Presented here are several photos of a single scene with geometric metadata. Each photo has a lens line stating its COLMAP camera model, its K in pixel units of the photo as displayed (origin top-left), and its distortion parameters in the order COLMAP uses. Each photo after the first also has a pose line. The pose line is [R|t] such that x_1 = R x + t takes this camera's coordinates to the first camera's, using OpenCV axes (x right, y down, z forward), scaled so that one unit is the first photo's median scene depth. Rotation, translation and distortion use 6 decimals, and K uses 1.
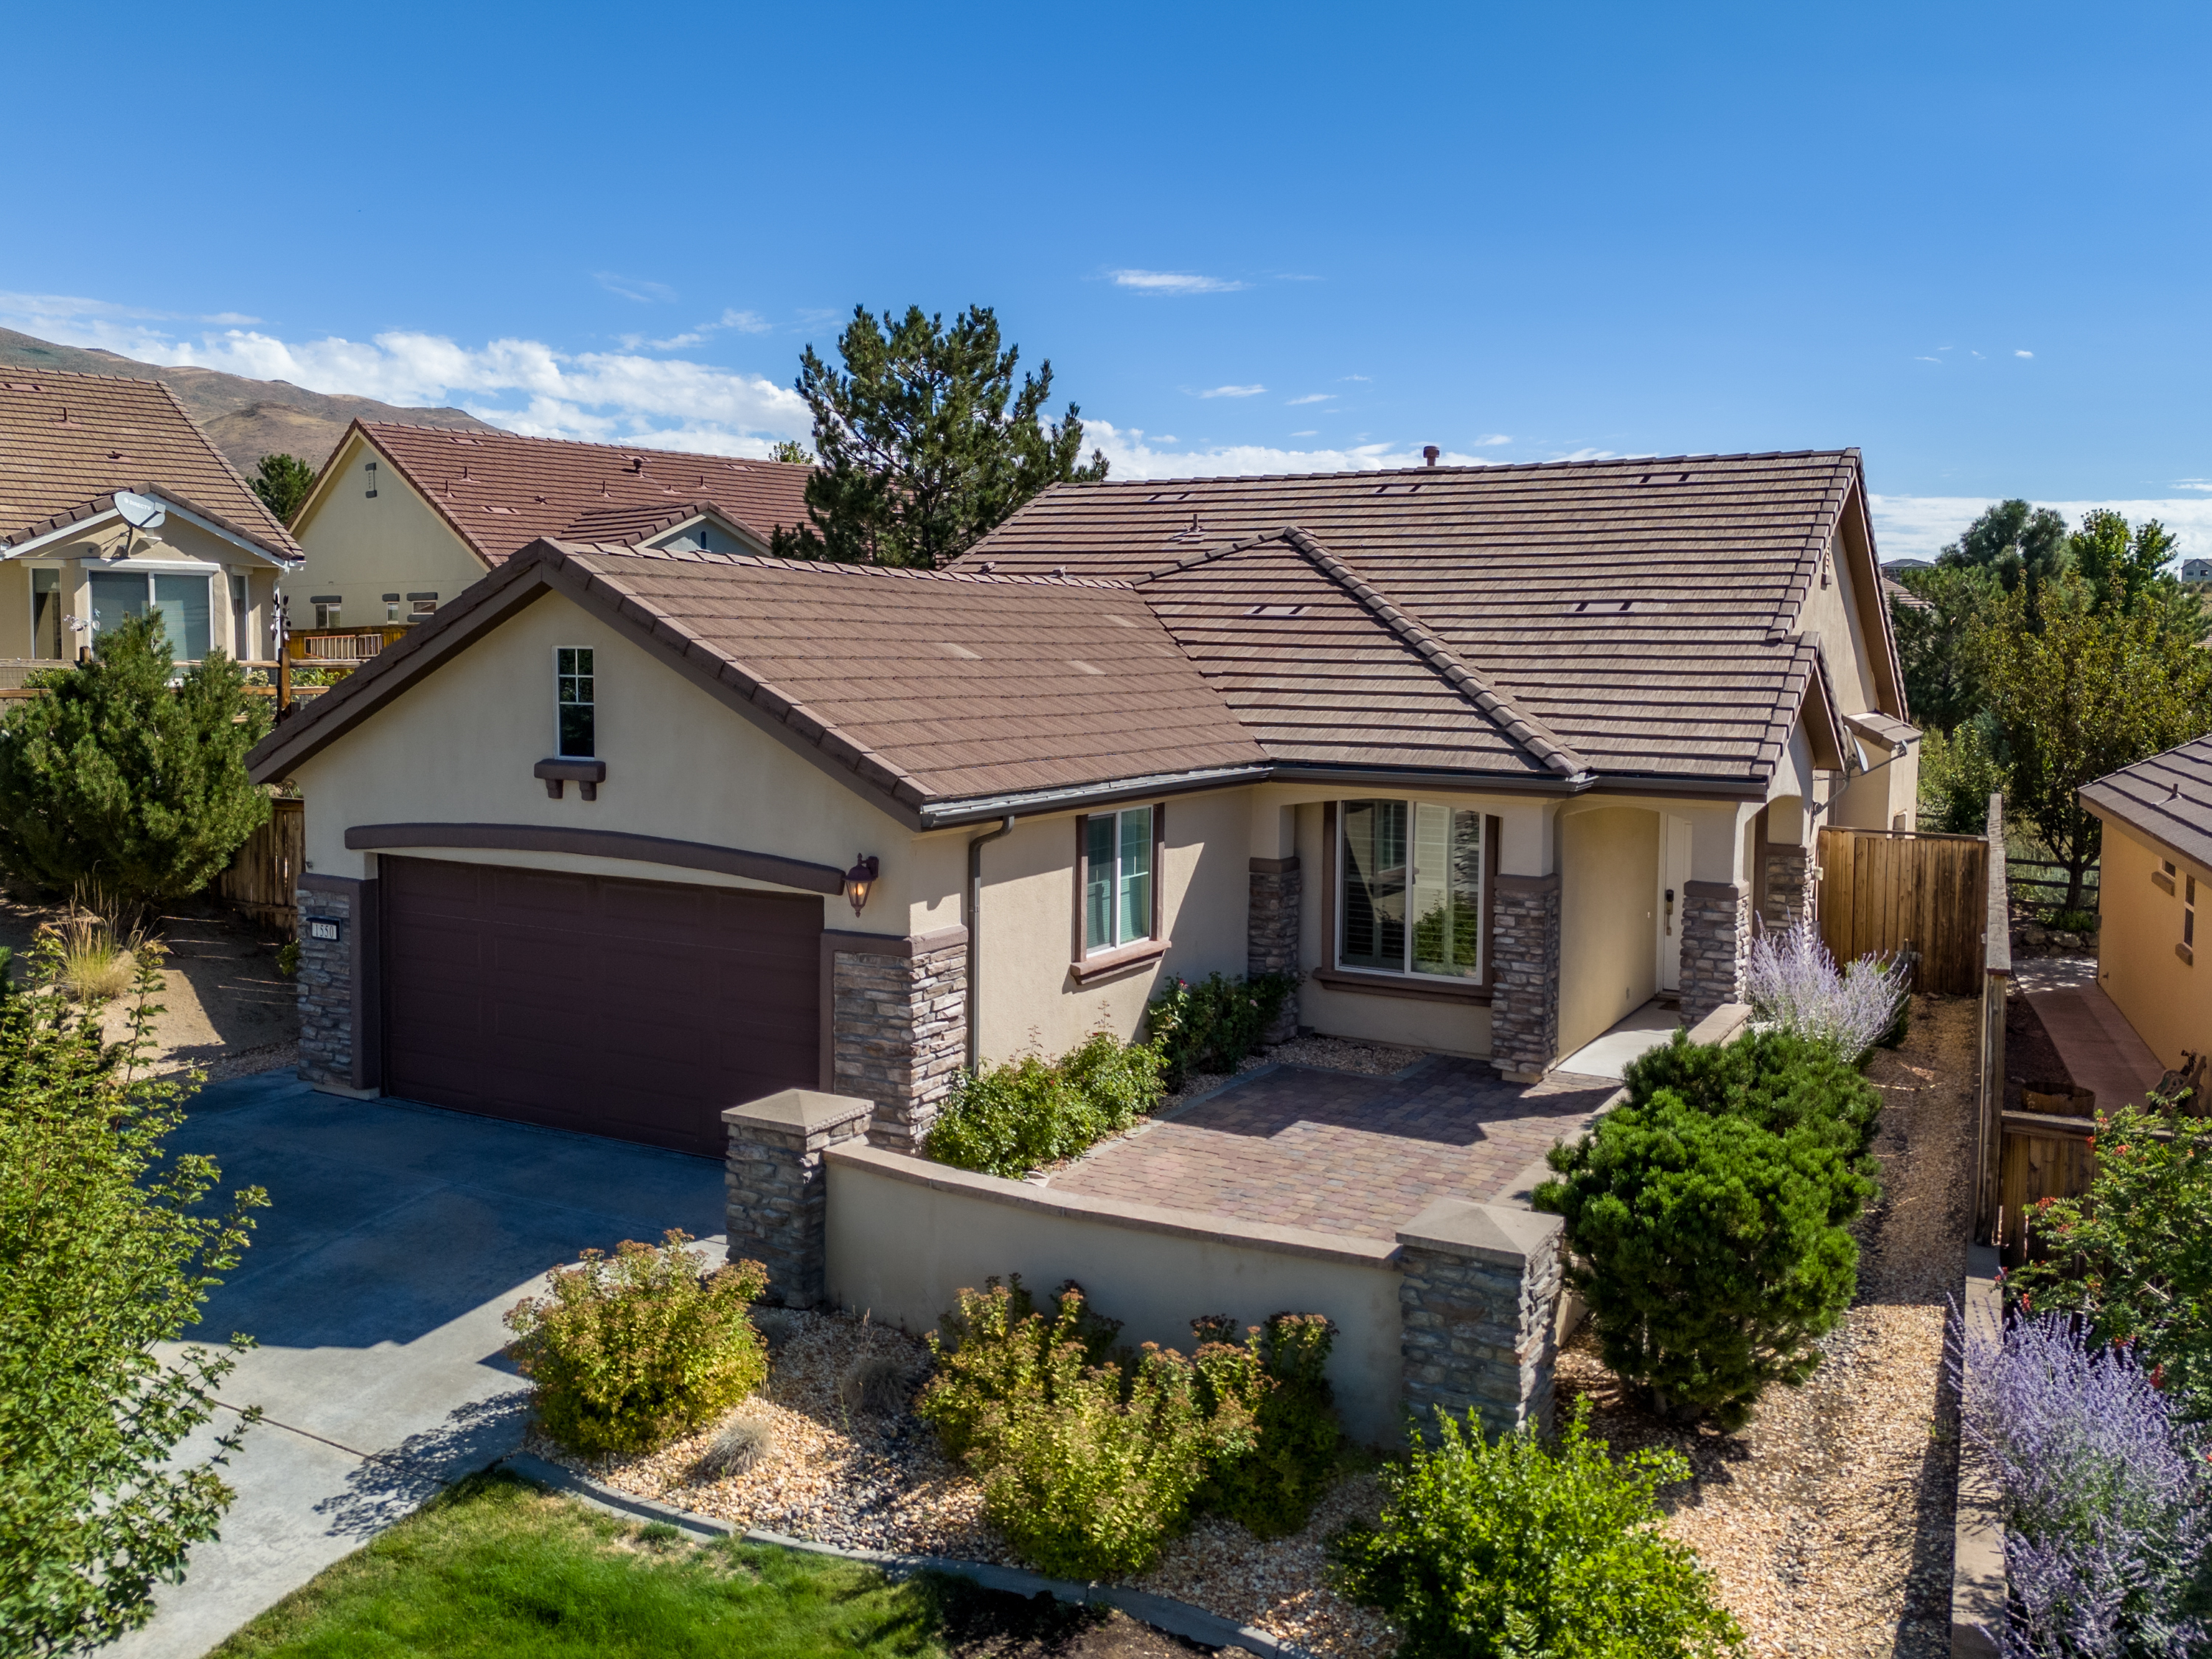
lens RADIAL K [[1789.8, 0, 1151.5], [0, 1789.8, 781.9], [0, 0, 1]] dist [0.040453, -0.009203]
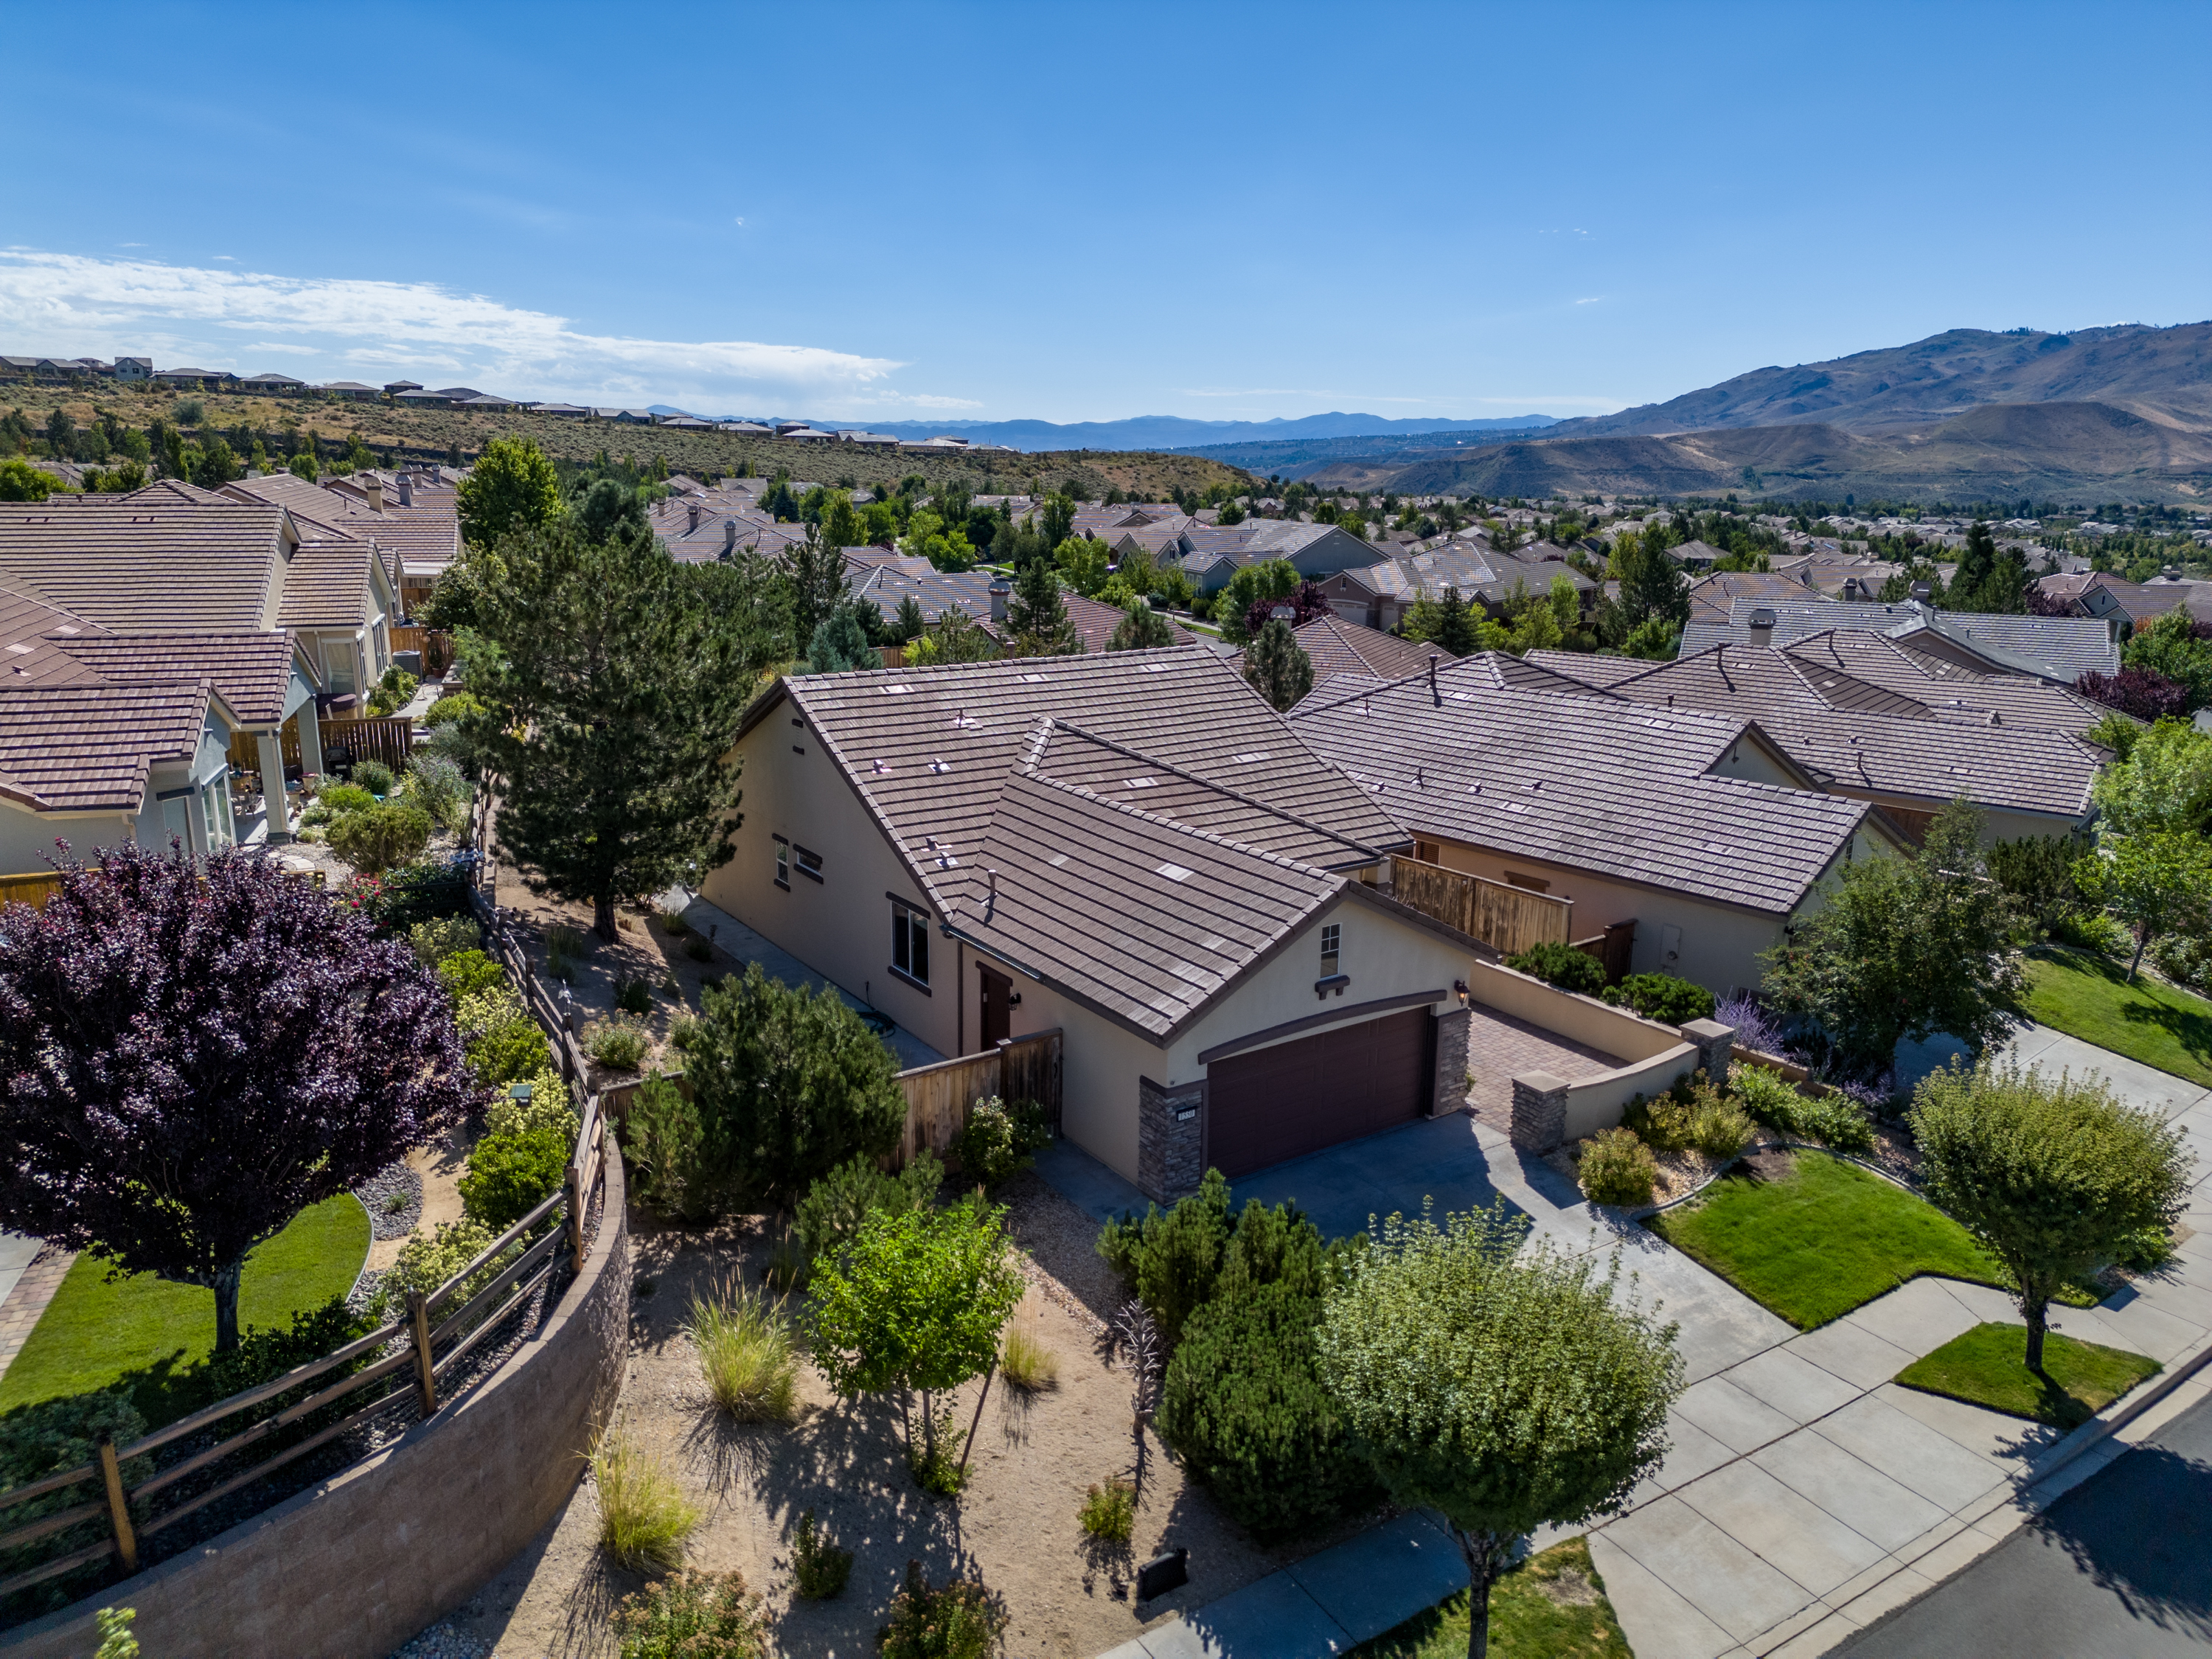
lens RADIAL K [[1530.1, 0, 1103.1], [0, 1530.1, 820.0], [0, 0, 1]] dist [0.099461, -0.107862]
pose [[0.453318, -0.218348, 0.864192, -1.985623], [0.060774, 0.974847, 0.214427, -0.600825], [-0.889275, -0.044683, 0.455186, 0.471009]]
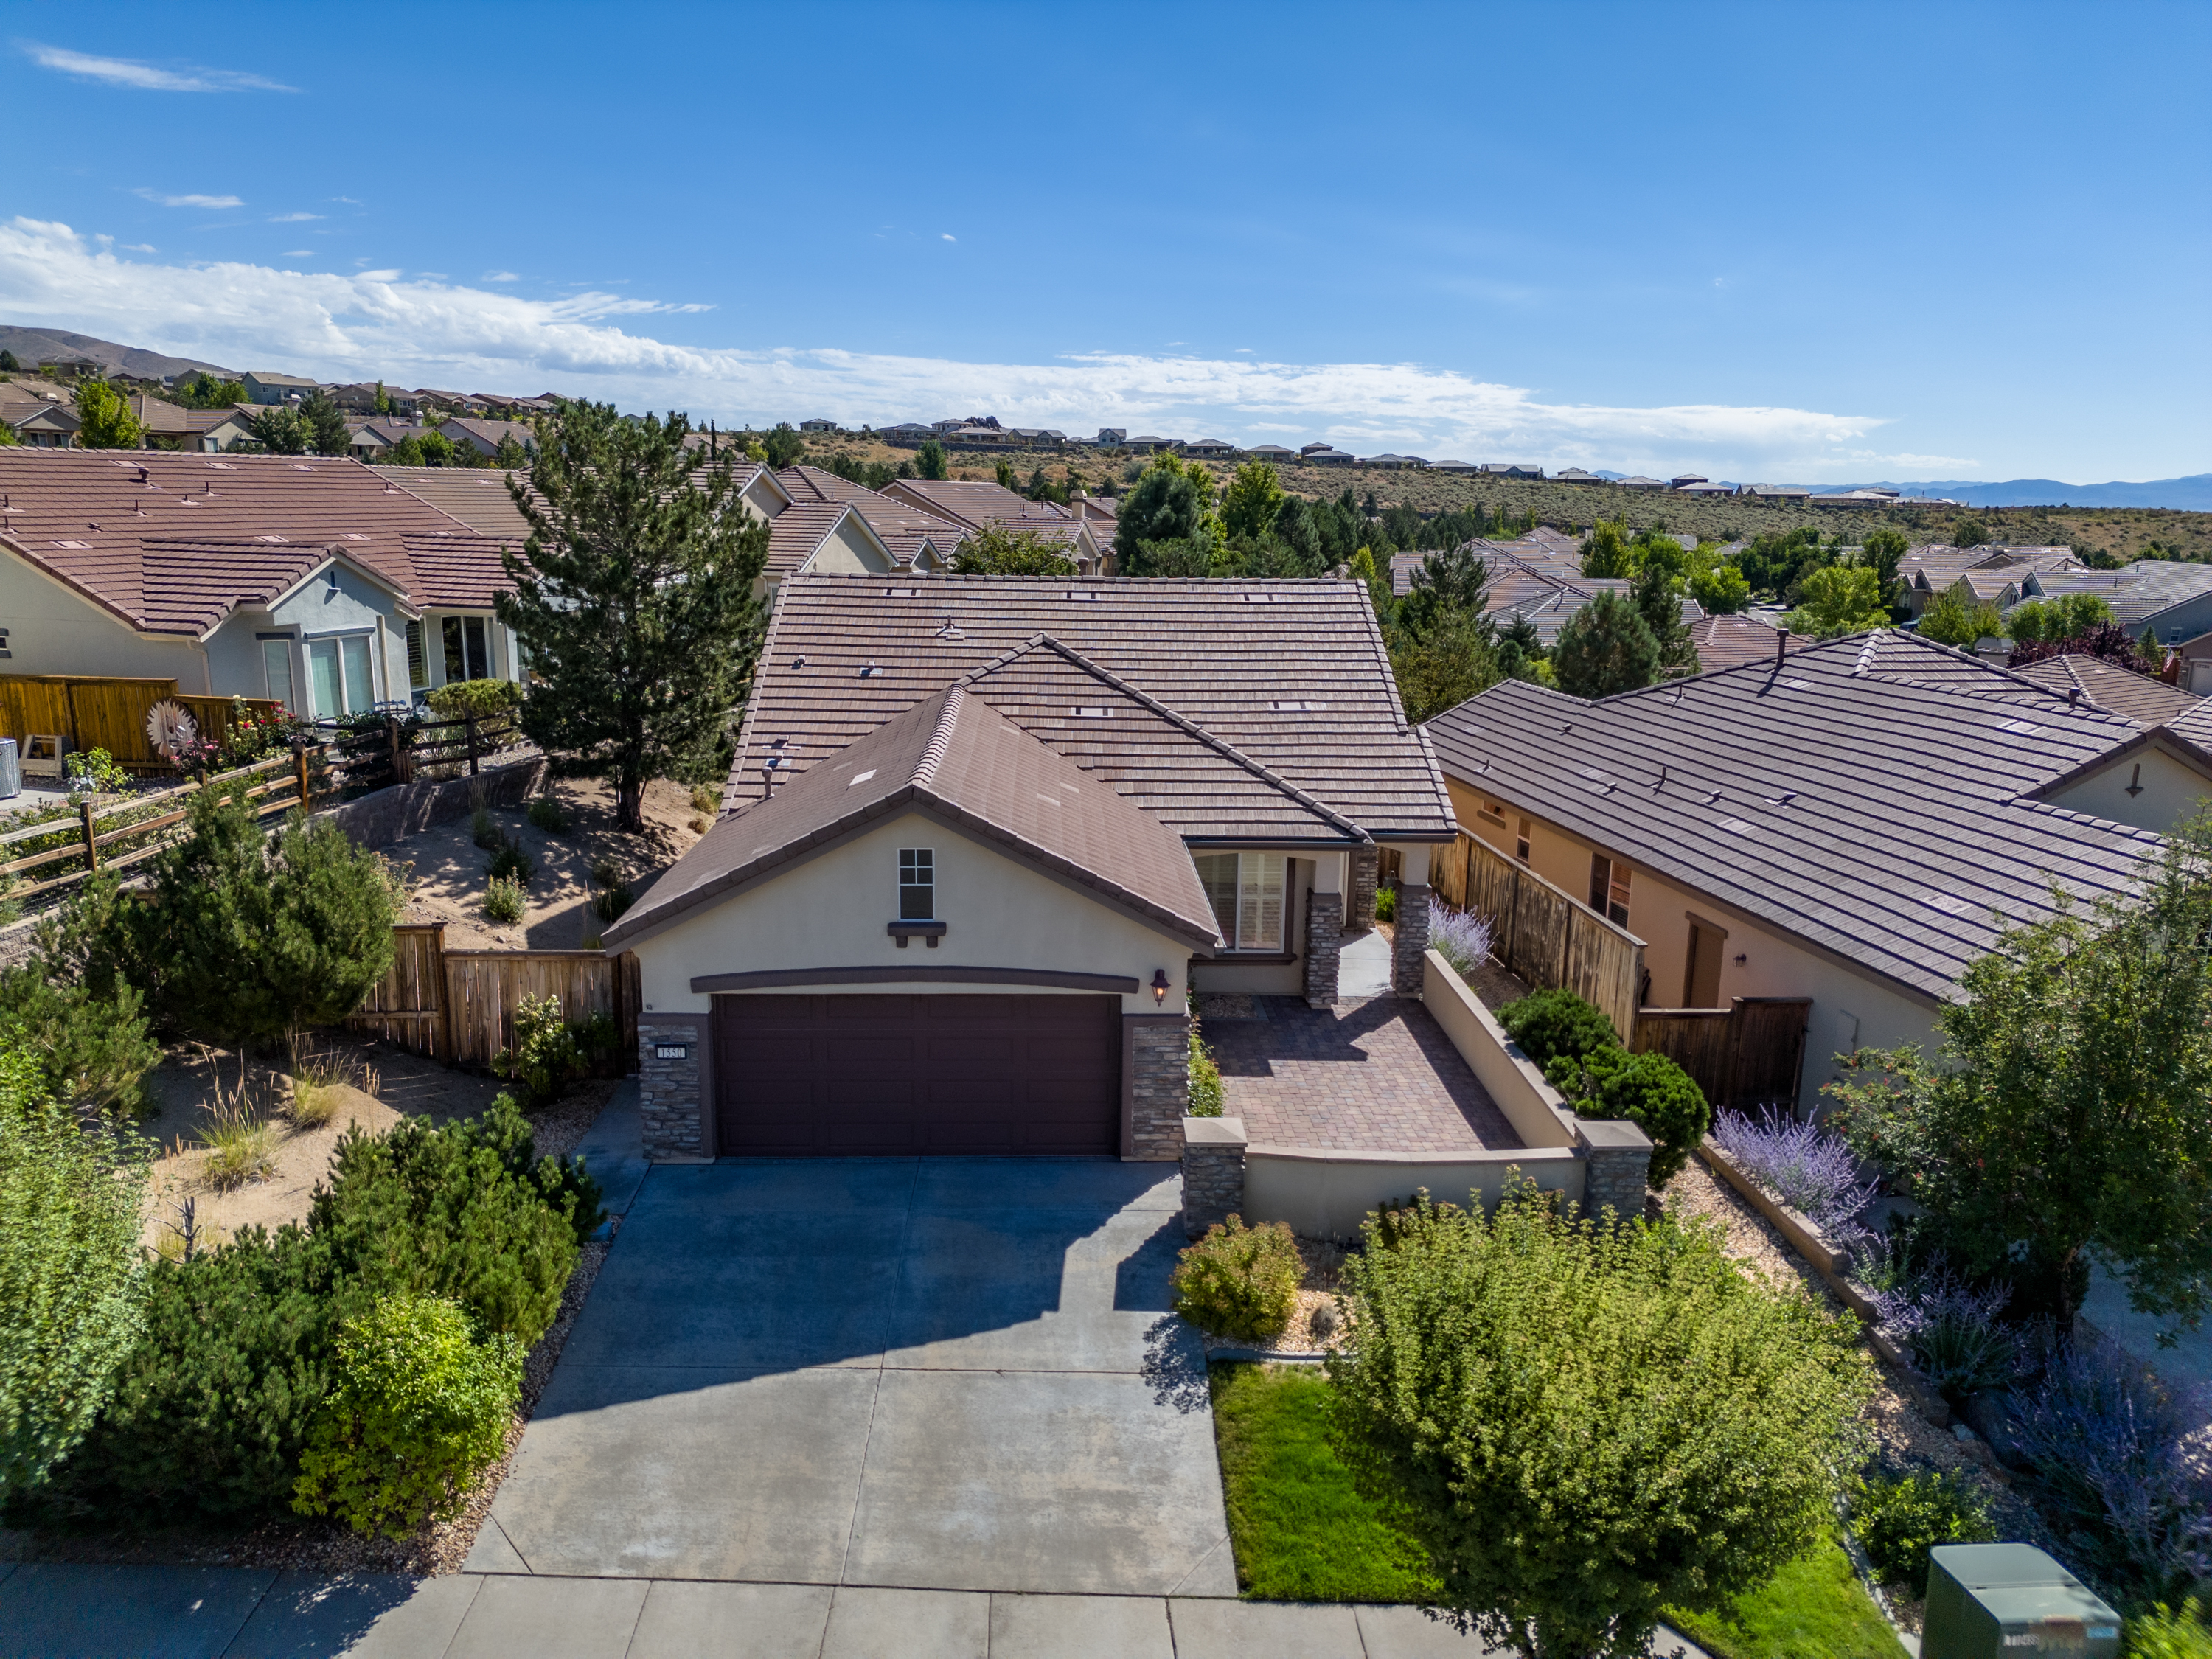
lens RADIAL K [[1542.5, 0, 1106.0], [0, 1542.5, 829.5], [0, 0, 1]] dist [0.067431, -0.065912]
pose [[0.861441, -0.106692, 0.496524, -0.857719], [0.033449, 0.987480, 0.154155, -0.296494], [-0.506755, -0.116187, 0.854225, -0.182575]]
